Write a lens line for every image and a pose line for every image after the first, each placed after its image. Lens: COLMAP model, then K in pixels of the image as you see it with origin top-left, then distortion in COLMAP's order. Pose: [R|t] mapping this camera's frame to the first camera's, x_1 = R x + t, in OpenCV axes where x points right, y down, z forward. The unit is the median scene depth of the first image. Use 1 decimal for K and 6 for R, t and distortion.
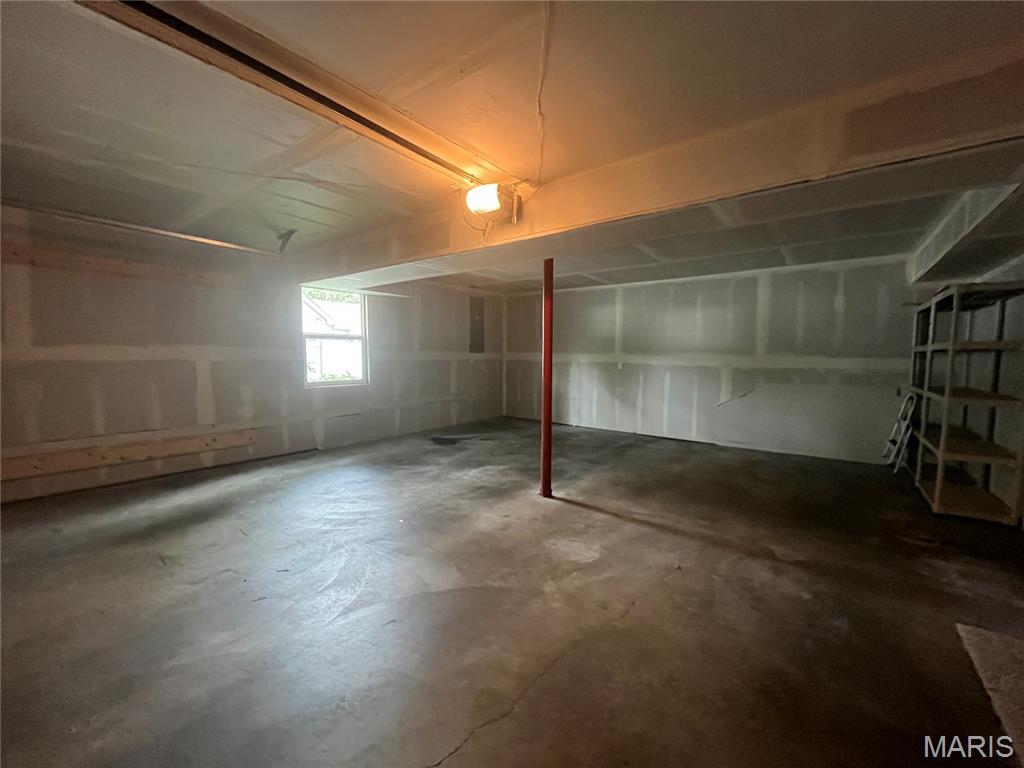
lens RADIAL K [[414.1, 0, 509.7], [0, 414.1, 384.7], [0, 0, 1]] dist [-0.002513, 0.000596]
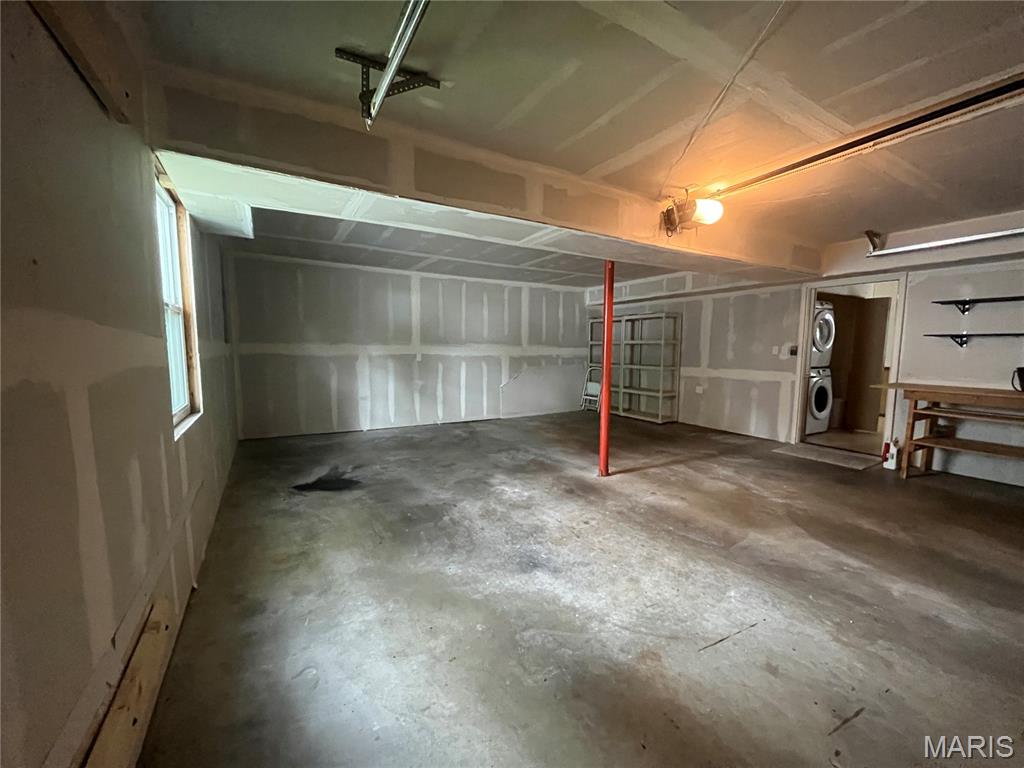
lens RADIAL K [[414.1, 0, 509.7], [0, 414.1, 384.7], [0, 0, 1]] dist [-0.002513, 0.000596]
pose [[0.370410, -0.089862, 0.924511, -0.822414], [0.066550, 0.995319, 0.070081, -0.054307], [-0.926481, 0.035567, 0.374656, 0.664822]]
